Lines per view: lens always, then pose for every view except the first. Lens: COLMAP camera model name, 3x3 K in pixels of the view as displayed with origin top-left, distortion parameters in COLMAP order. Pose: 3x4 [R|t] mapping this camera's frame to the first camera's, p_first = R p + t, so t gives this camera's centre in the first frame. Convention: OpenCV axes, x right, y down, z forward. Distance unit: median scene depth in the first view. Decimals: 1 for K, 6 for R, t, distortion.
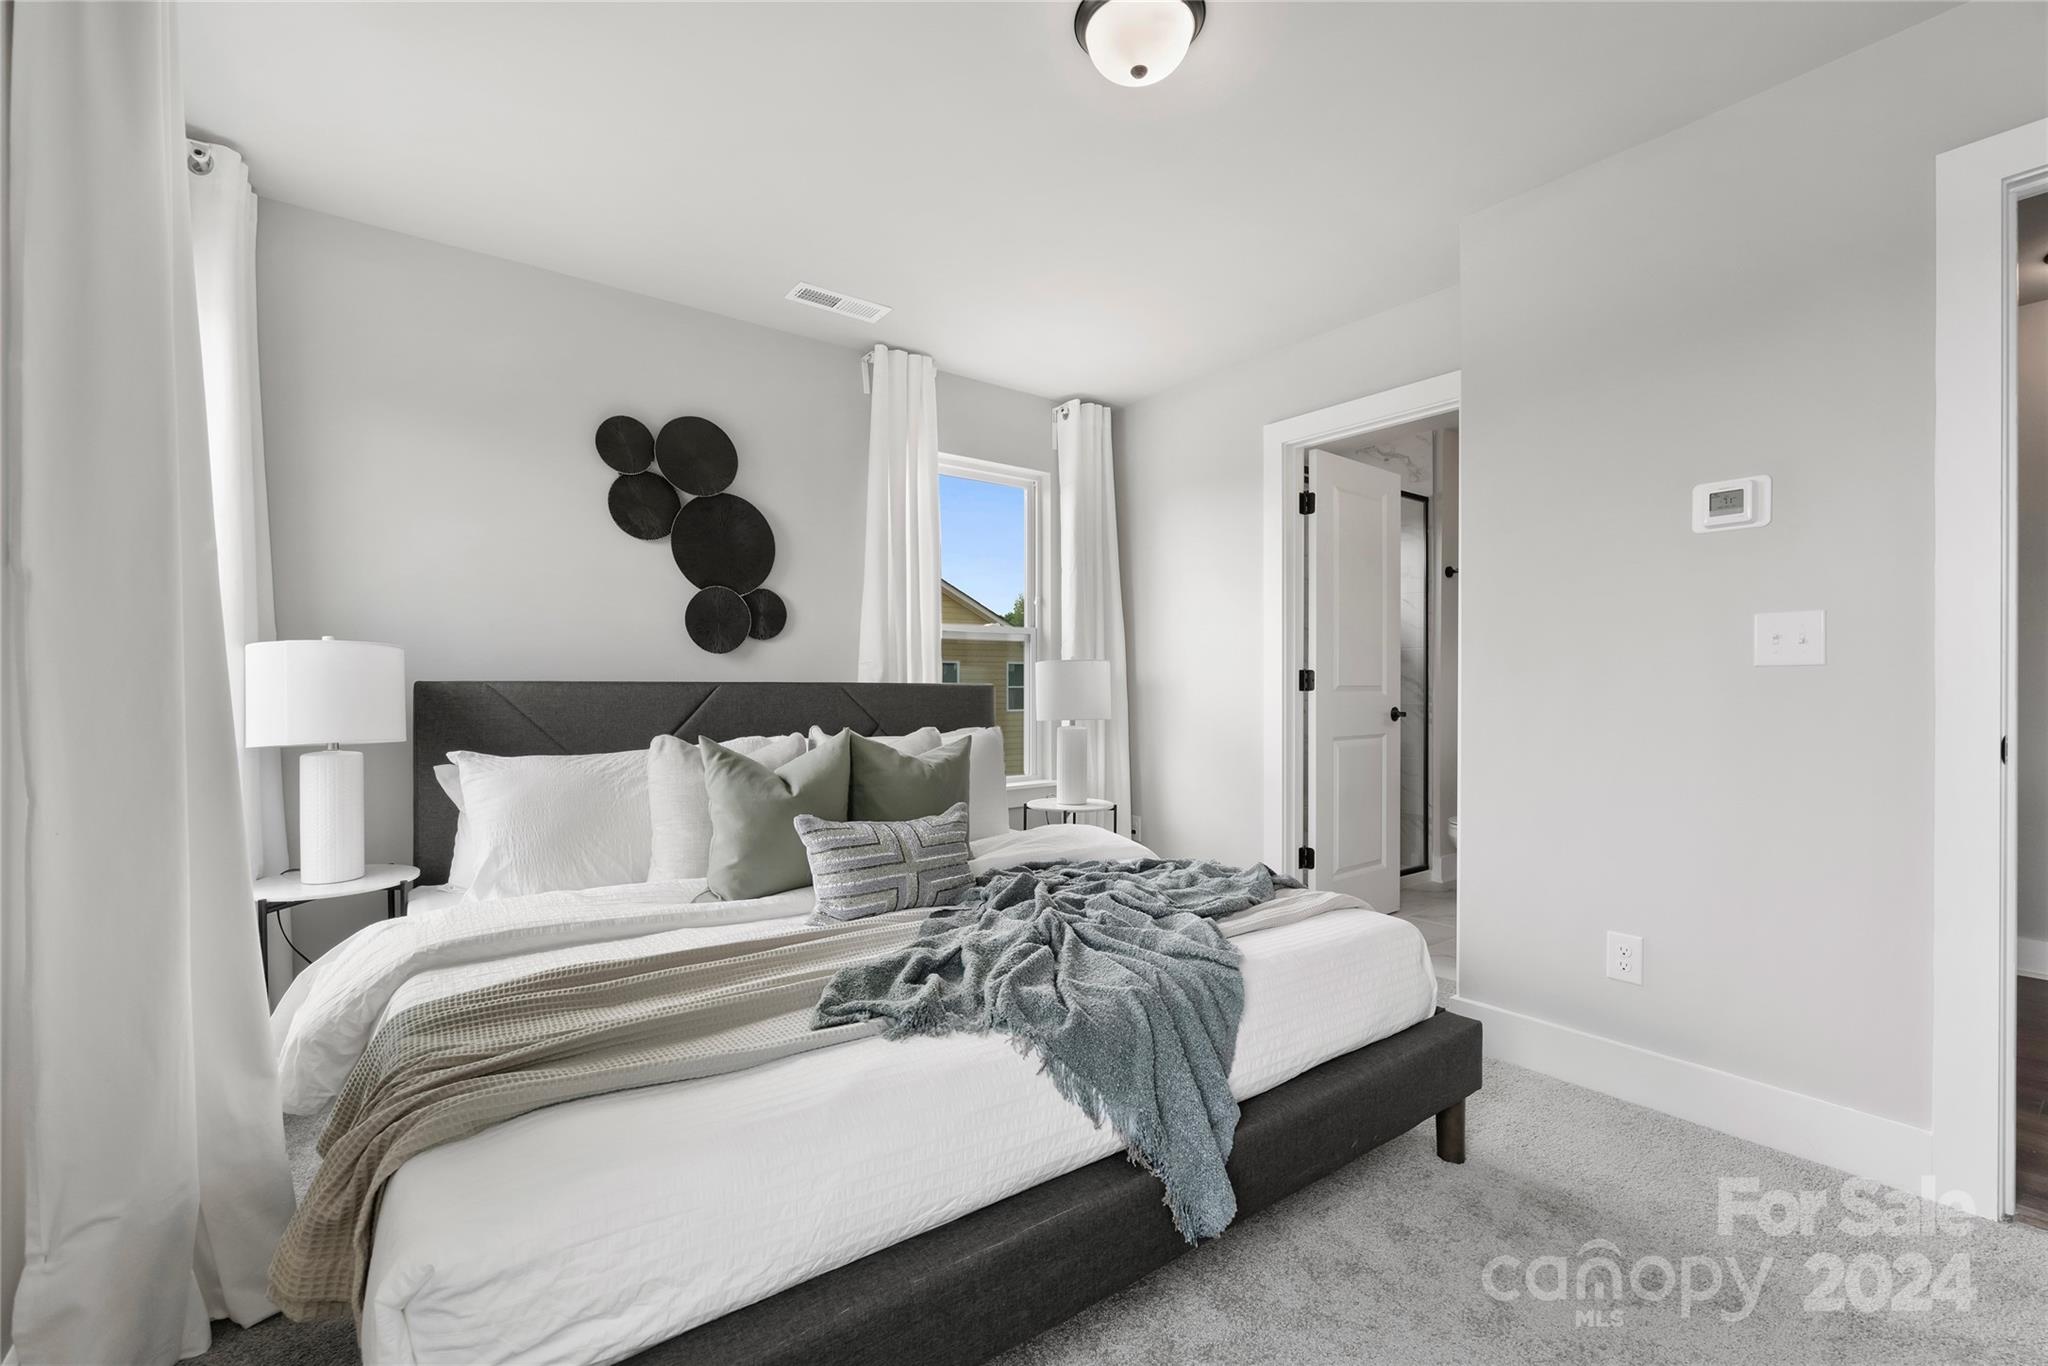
lens RADIAL K [[873.7, 0, 1027.0], [0, 873.7, 688.4], [0, 0, 1]] dist [0.002048, 0.000110]
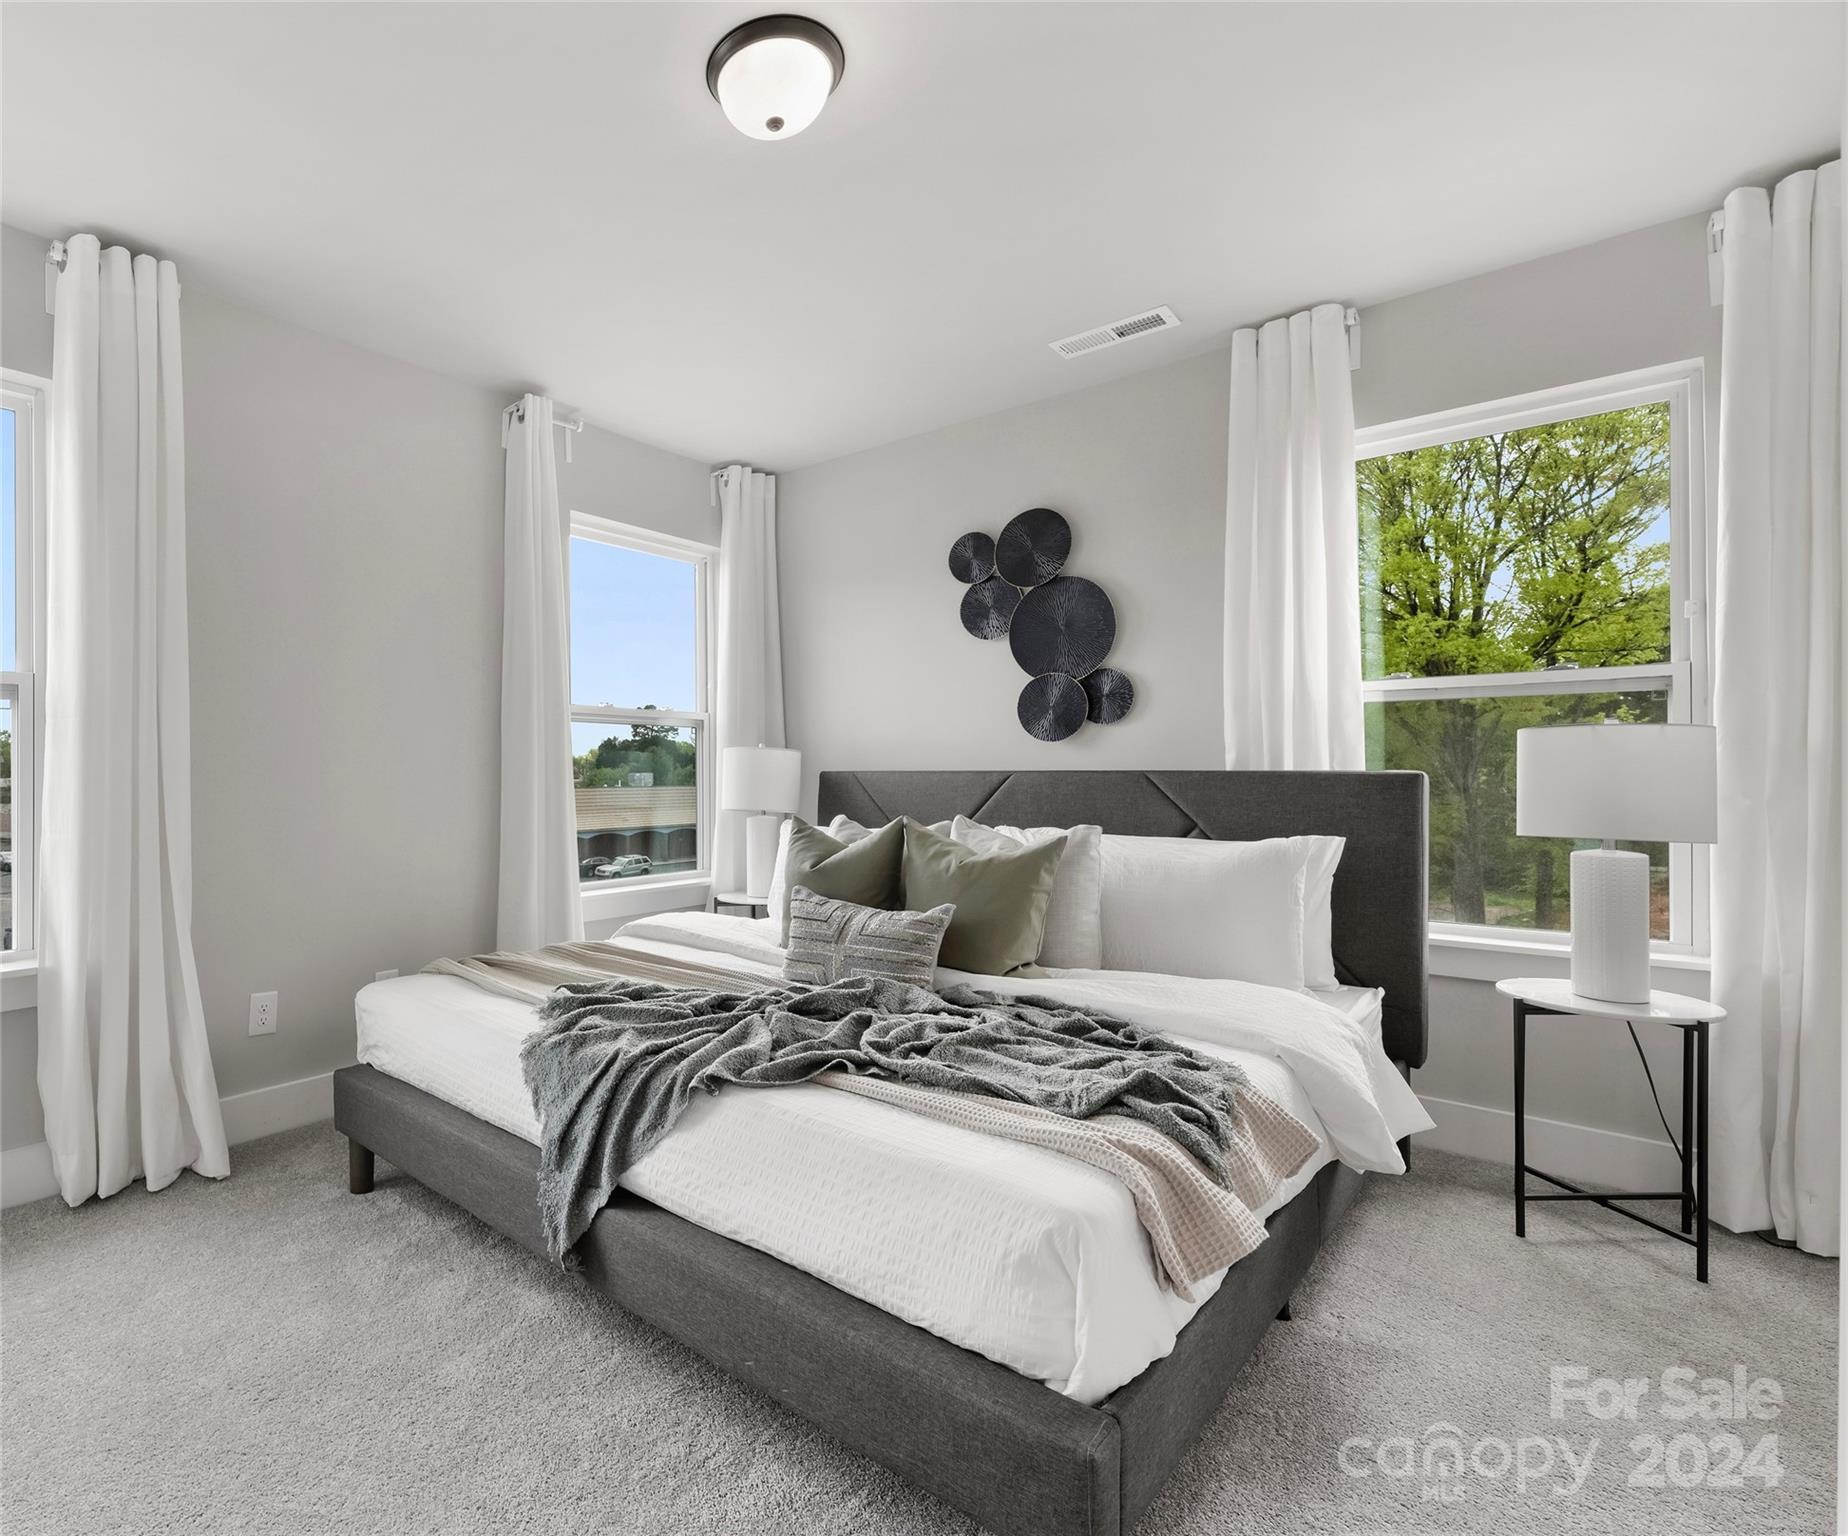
lens RADIAL K [[1022.8, 0, 924.0], [0, 1022.8, 768.0], [0, 0, 1]] dist [0.001703, 0.000264]
pose [[0.199482, -0.012421, -0.979823, 0.724688], [-0.007298, 0.999873, -0.014162, 0.007179], [0.979874, 0.009976, 0.199366, 0.613742]]
